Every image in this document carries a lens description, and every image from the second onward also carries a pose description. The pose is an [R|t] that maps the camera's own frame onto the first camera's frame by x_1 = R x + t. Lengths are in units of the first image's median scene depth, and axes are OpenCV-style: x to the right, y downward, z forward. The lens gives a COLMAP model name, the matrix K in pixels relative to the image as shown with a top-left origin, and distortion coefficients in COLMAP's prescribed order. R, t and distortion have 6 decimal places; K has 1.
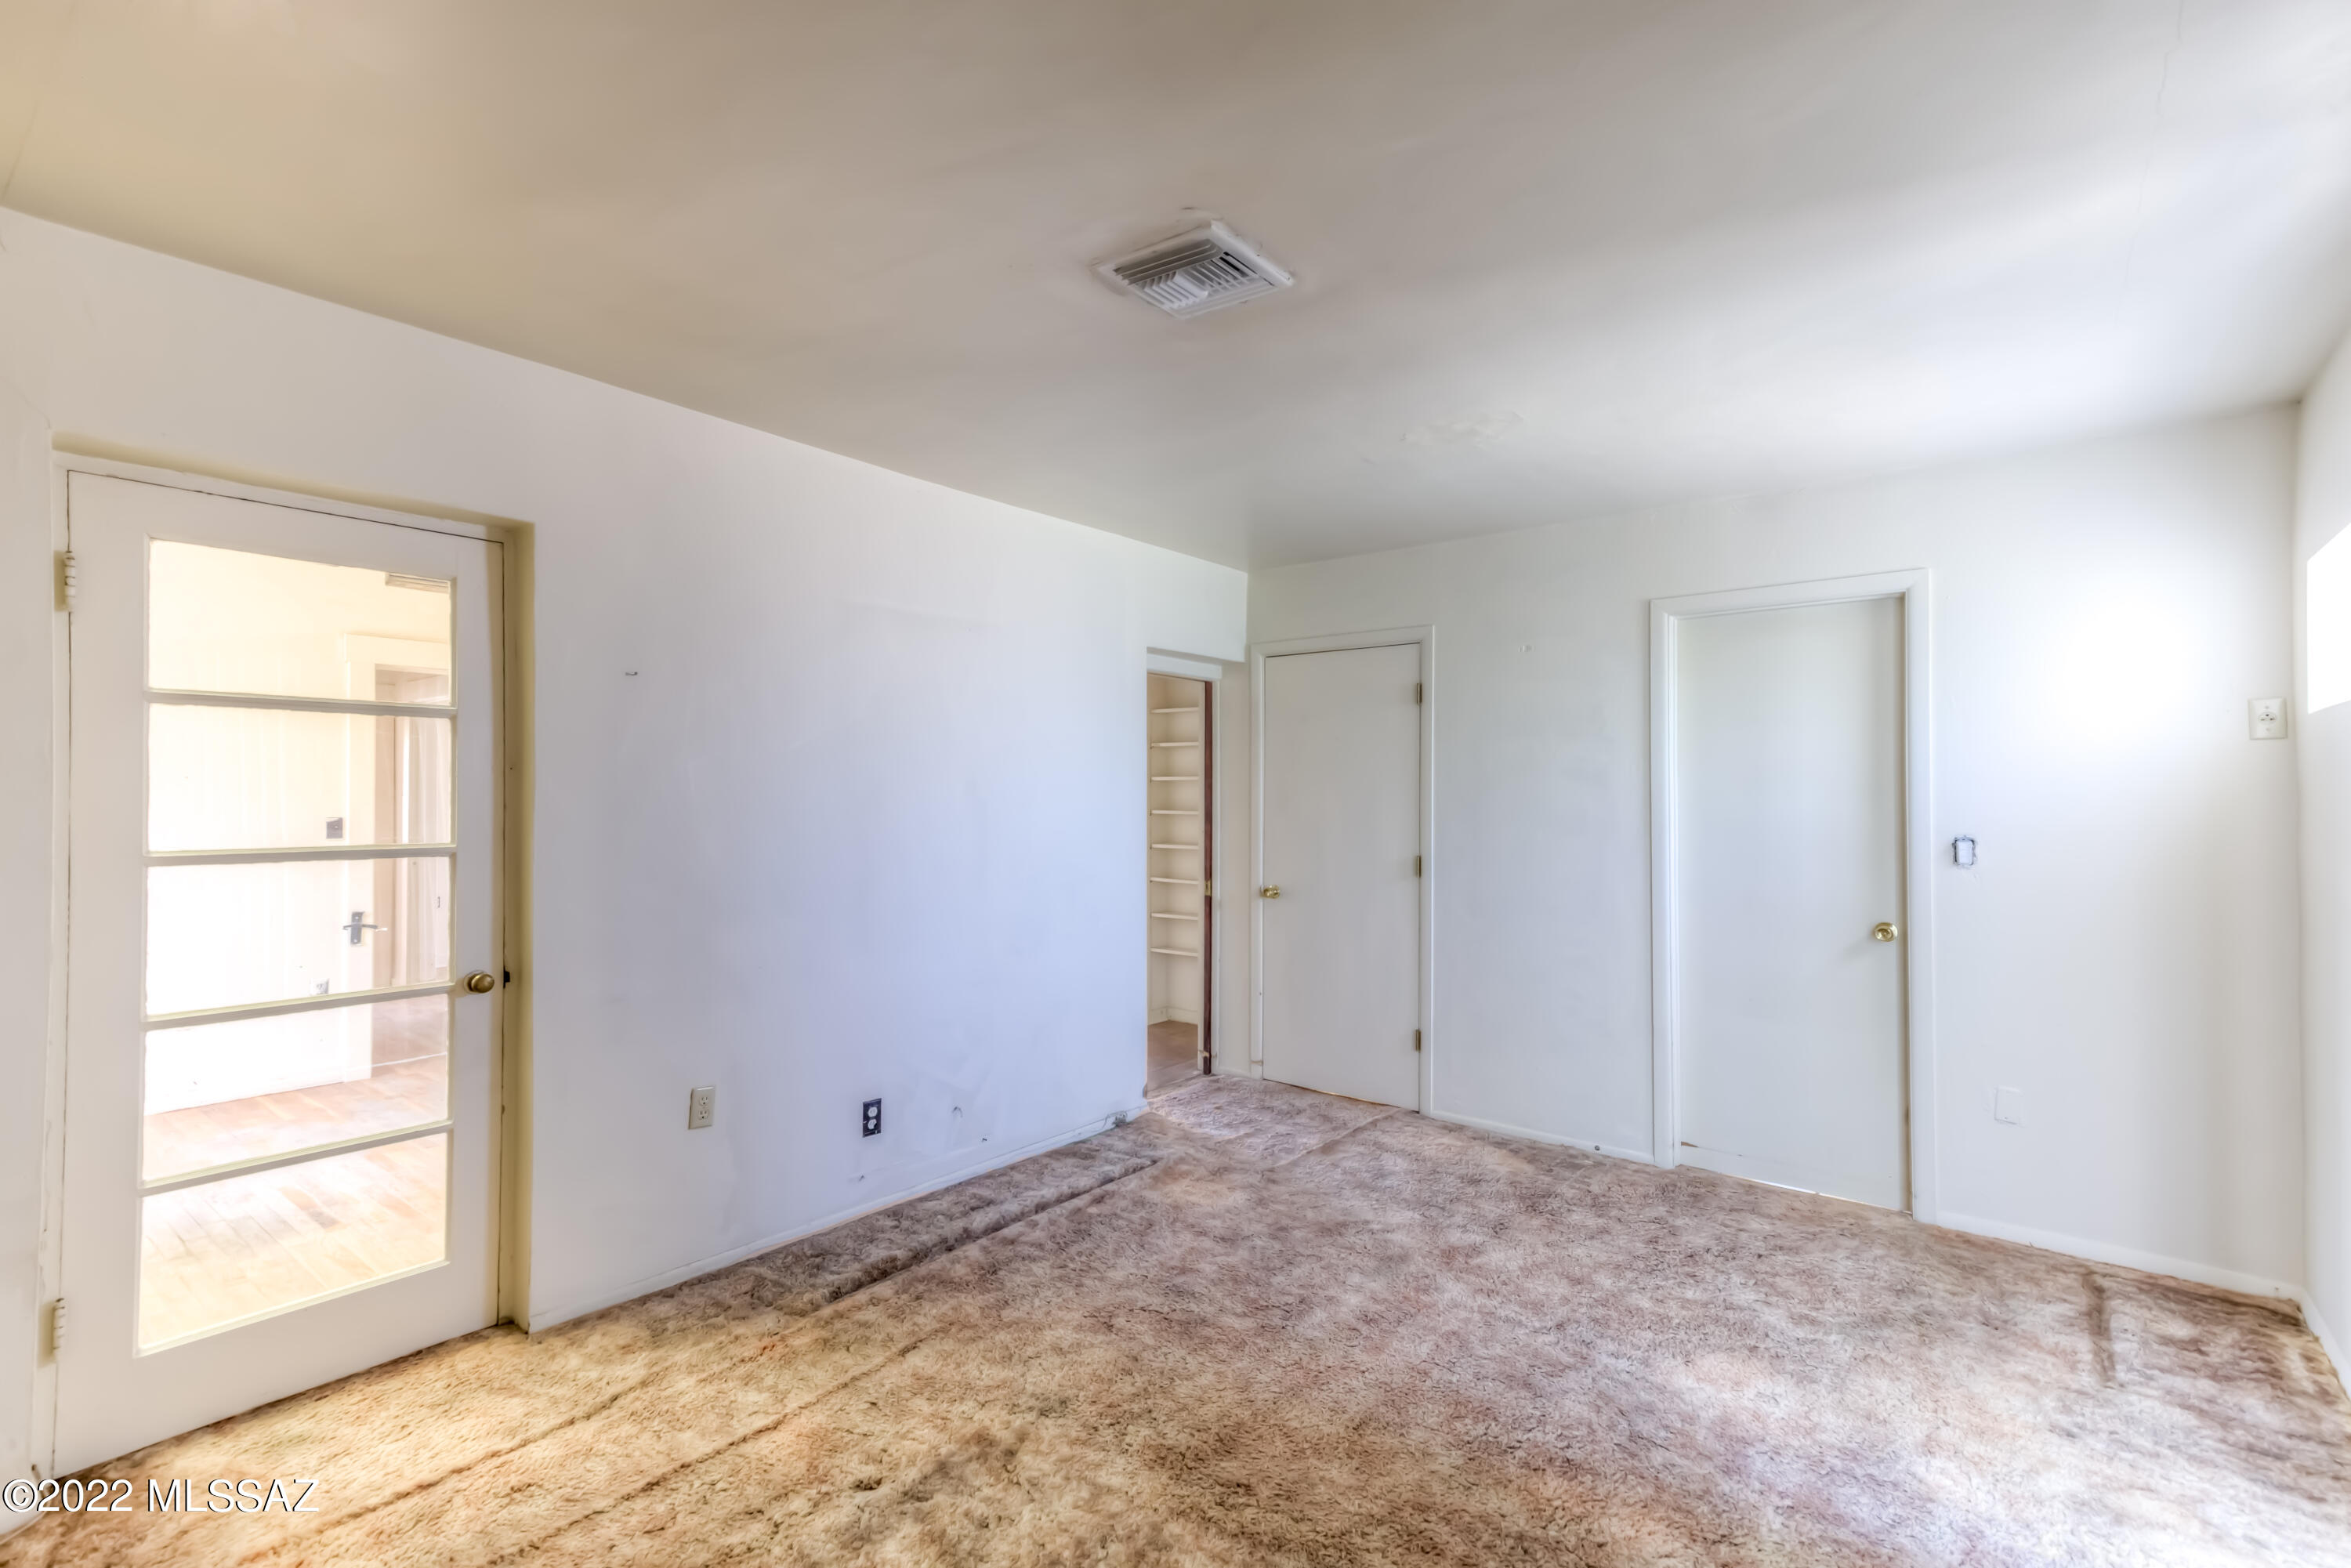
lens RADIAL K [[1089.6, 0, 1152.1], [0, 1089.6, 785.9], [0, 0, 1]] dist [0.020112, 0.000098]
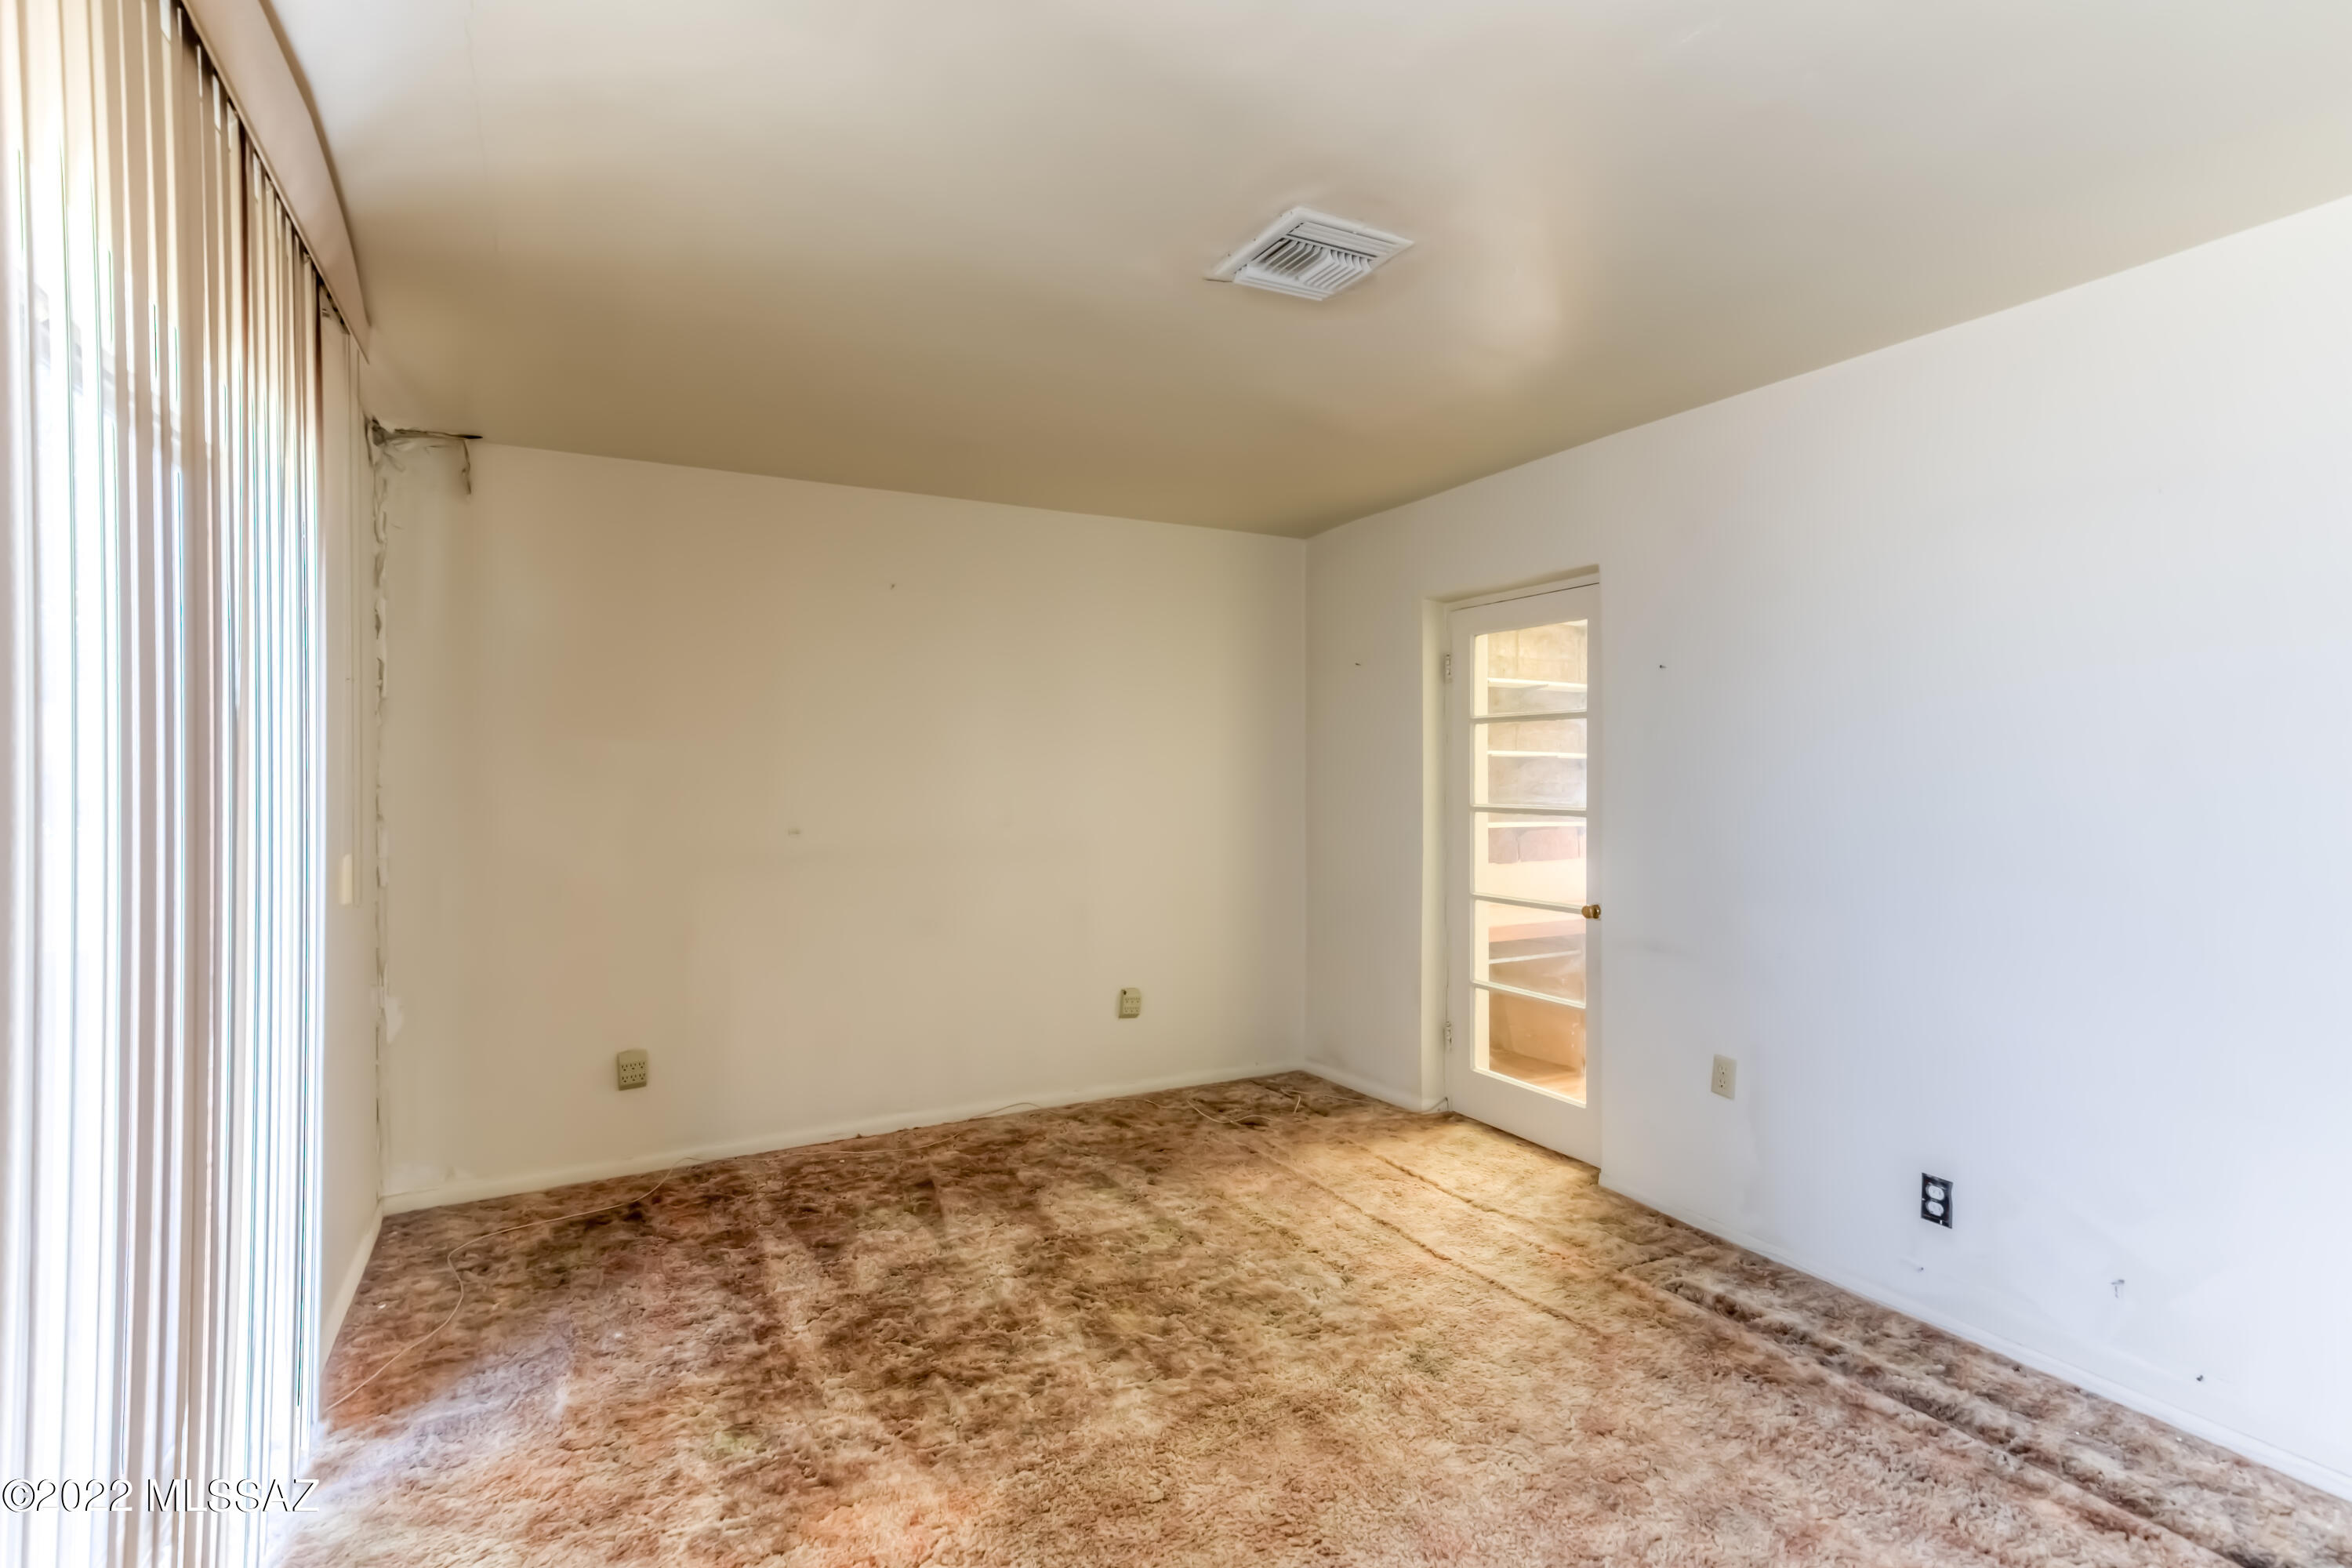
lens RADIAL K [[1090.1, 0, 1152.6], [0, 1090.1, 785.9], [0, 0, 1]] dist [0.020112, 0.000098]
pose [[-0.402595, 0.007759, -0.915345, 0.810240], [0.010988, 0.999933, 0.003643, 0.010761], [0.915312, -0.008591, -0.402654, 1.003322]]
